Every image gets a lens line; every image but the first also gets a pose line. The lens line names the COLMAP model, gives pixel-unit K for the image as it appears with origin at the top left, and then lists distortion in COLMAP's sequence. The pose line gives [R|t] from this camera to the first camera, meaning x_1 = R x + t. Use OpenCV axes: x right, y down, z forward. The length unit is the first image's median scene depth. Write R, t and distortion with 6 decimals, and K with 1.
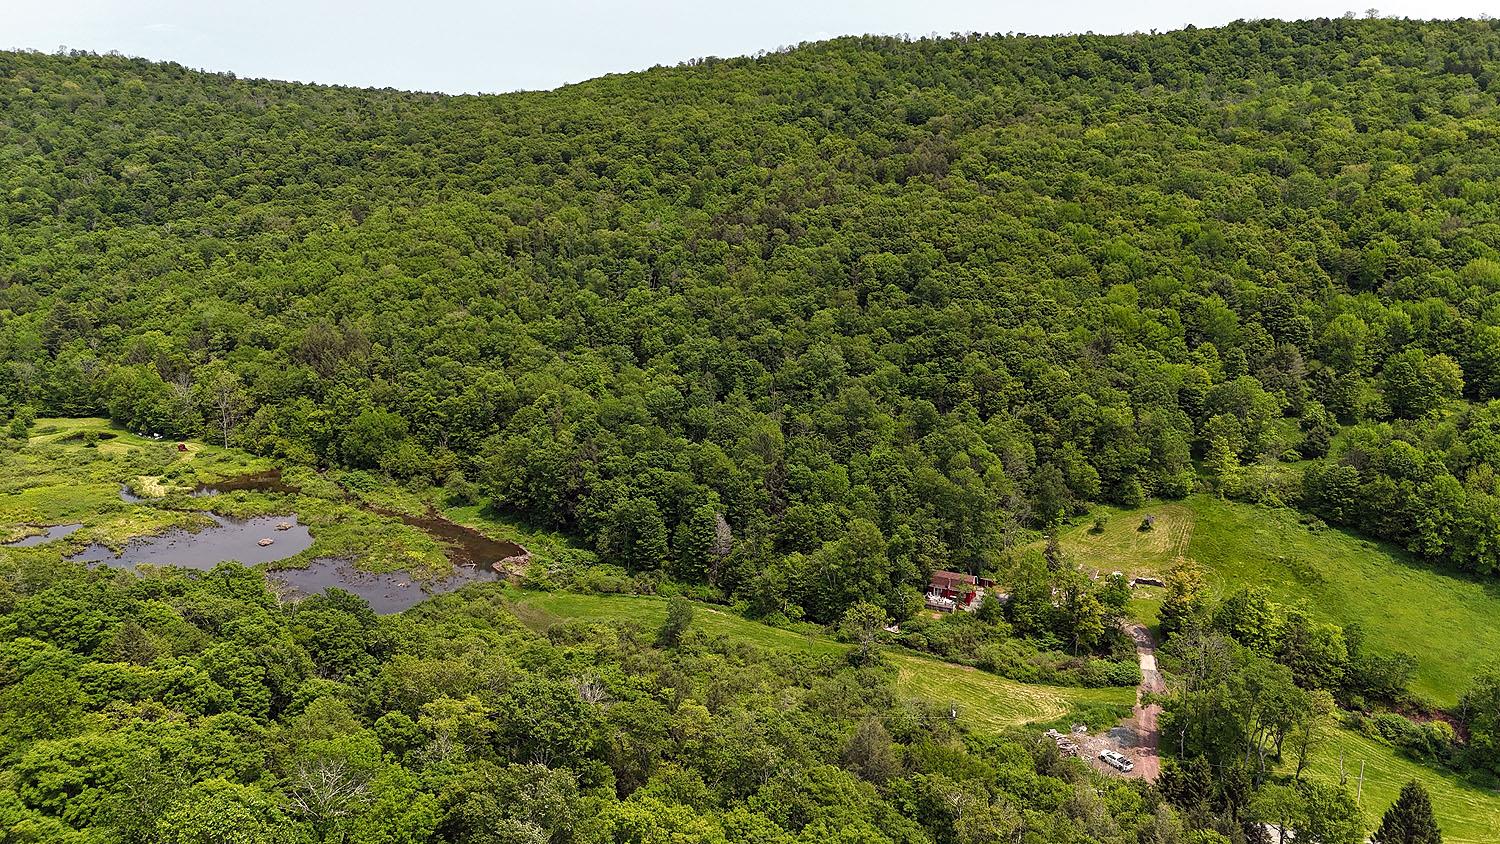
lens RADIAL K [[1096.6, 0, 751.4], [0, 1096.6, 421.6], [0, 0, 1]] dist [0.076713, -0.071210]
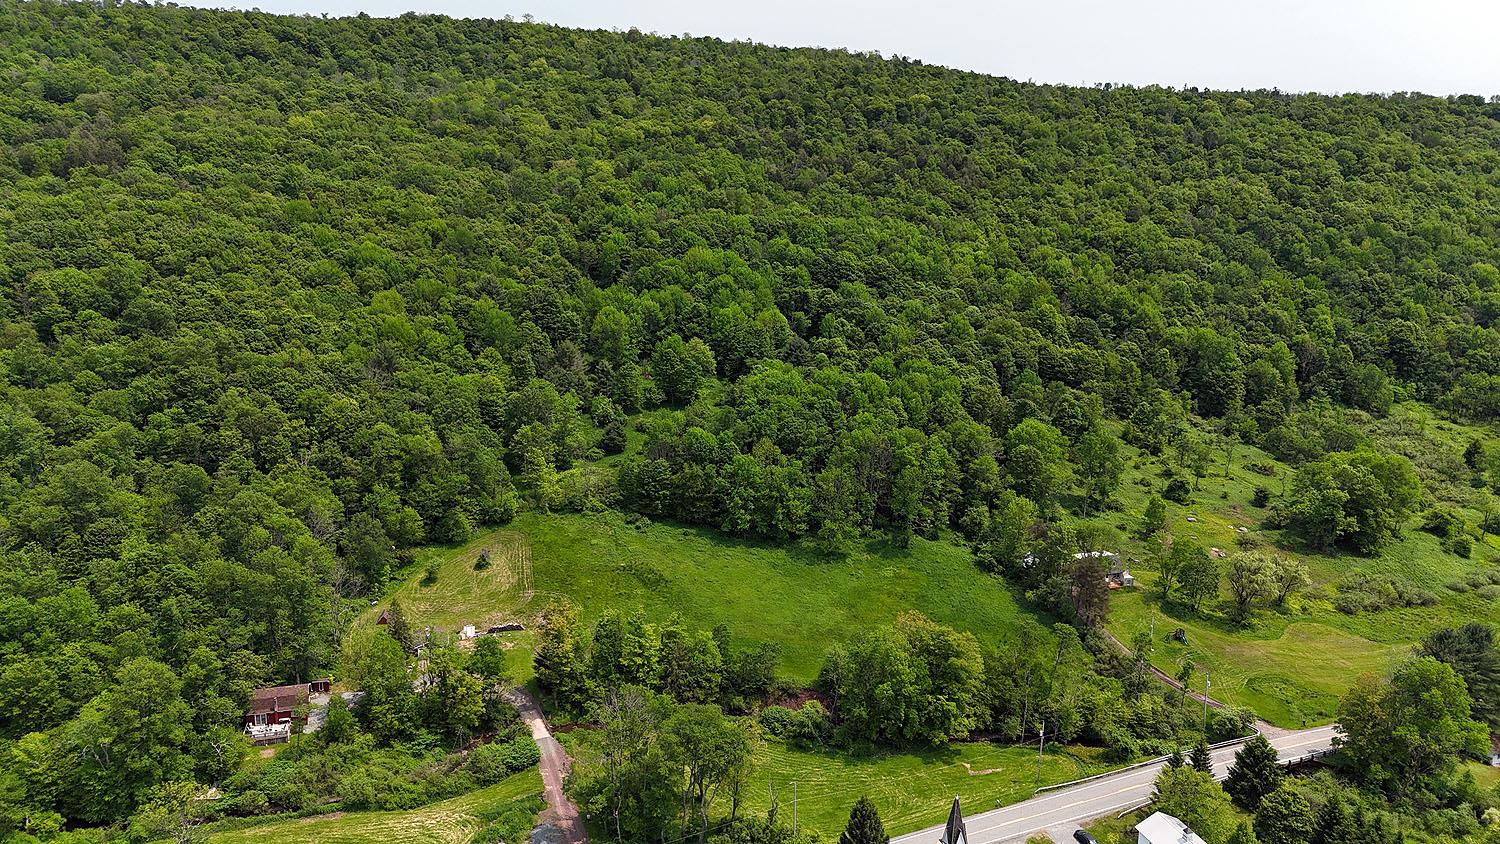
lens RADIAL K [[1096.6, 0, 749.6], [0, 1096.6, 416.4], [0, 0, 1]] dist [0.076713, -0.071210]
pose [[0.765923, -0.145696, 0.626206, -0.017598], [0.143618, 0.988145, 0.054244, -0.035007], [-0.626686, 0.048388, 0.777768, 0.143660]]
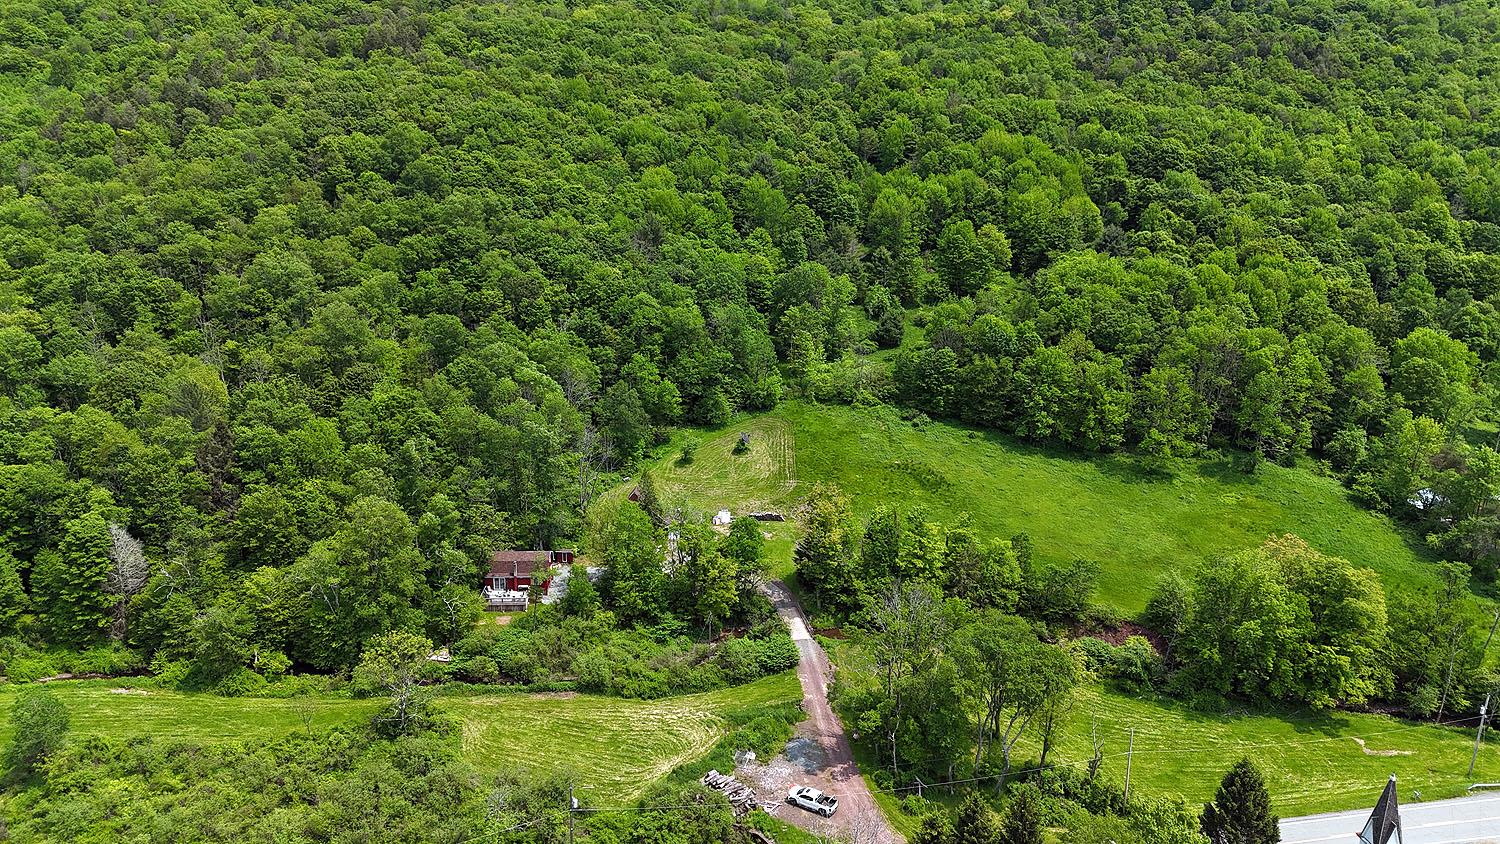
lens RADIAL K [[1096.6, 0, 749.5], [0, 1096.6, 416.1], [0, 0, 1]] dist [0.076713, -0.071210]
pose [[0.896127, -0.120443, 0.427142, 0.021904], [0.099172, 0.992477, 0.071792, 0.013498], [-0.432576, -0.021974, 0.901330, 0.247211]]
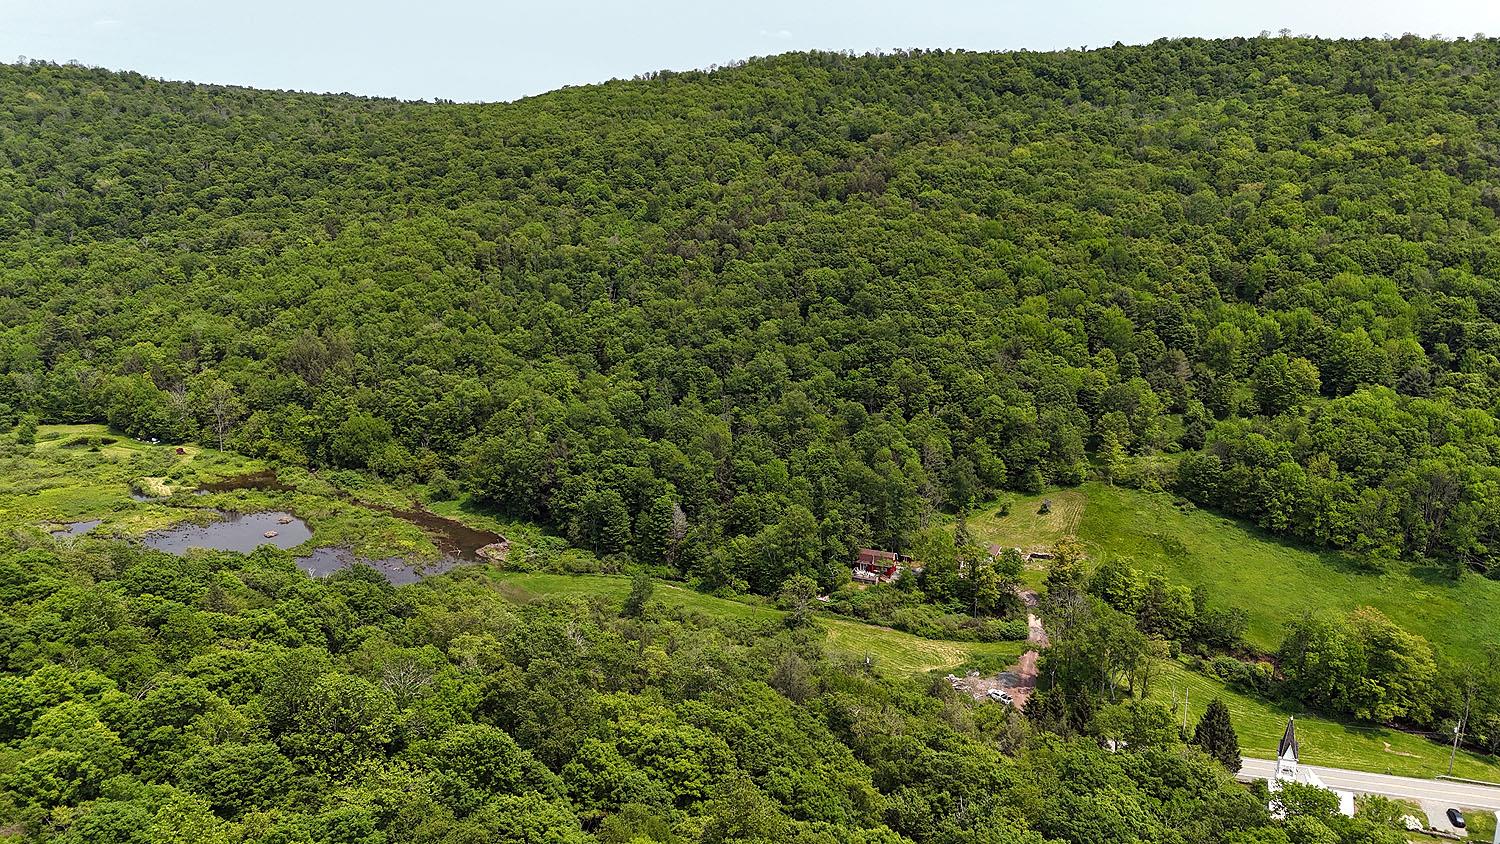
lens RADIAL K [[1096.6, 0, 749.6], [0, 1096.6, 421.4], [0, 0, 1]] dist [0.076713, -0.071210]
pose [[0.999299, -0.009789, 0.036137, 0.006245], [0.009739, 0.999951, 0.001562, -0.002233], [-0.036151, -0.001209, 0.999346, -0.125174]]
